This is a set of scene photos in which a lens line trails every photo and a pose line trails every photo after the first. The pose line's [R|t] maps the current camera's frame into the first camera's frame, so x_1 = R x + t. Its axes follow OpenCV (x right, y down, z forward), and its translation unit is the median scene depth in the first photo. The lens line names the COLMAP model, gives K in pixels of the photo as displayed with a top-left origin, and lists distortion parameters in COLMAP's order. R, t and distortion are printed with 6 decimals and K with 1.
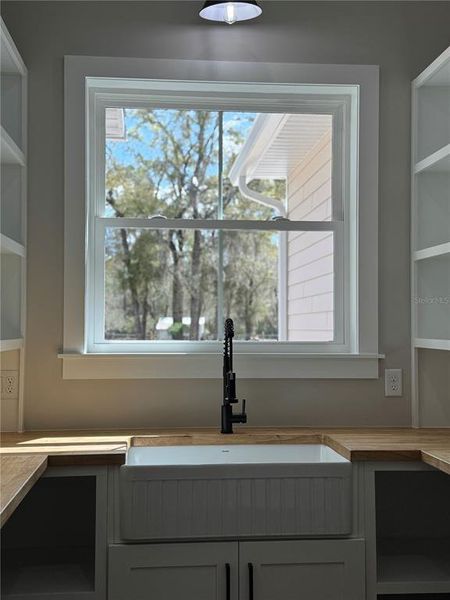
lens RADIAL K [[792.6, 0, 225.3], [0, 792.6, 291.3], [0, 0, 1]] dist [0.094165, 0.010384]
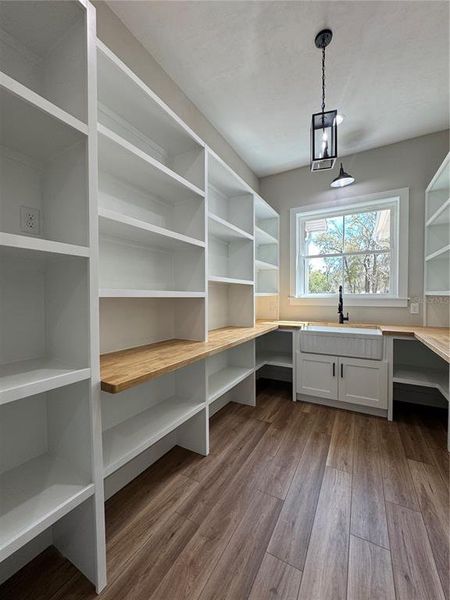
lens RADIAL K [[240.5, 0, 225.0], [0, 240.5, 300.0], [0, 0, 1]] dist [0.000288, 0.000247]
pose [[0.822437, 0.005848, -0.568826, 0.147912], [0.032201, 0.997865, 0.056816, 0.020753], [0.567944, -0.065044, 0.820493, -0.003251]]
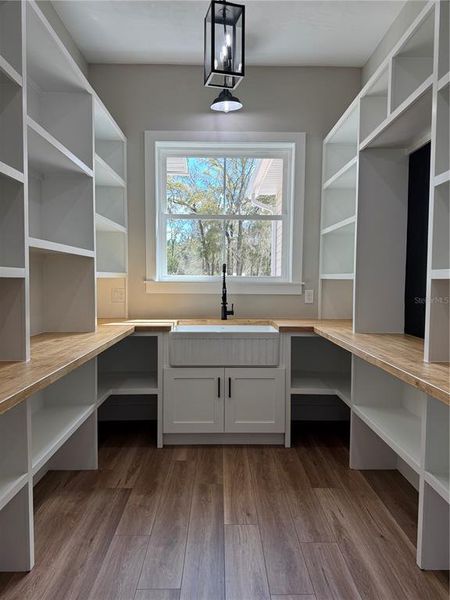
lens RADIAL K [[425.1, 0, 224.0], [0, 425.1, 298.3], [0, 0, 1]] dist [0.112291, -0.139799]
pose [[0.996816, 0.008866, -0.079237, 0.082143], [-0.001574, 0.995793, 0.091622, 0.020863], [0.079716, -0.091205, 0.992636, -0.082474]]
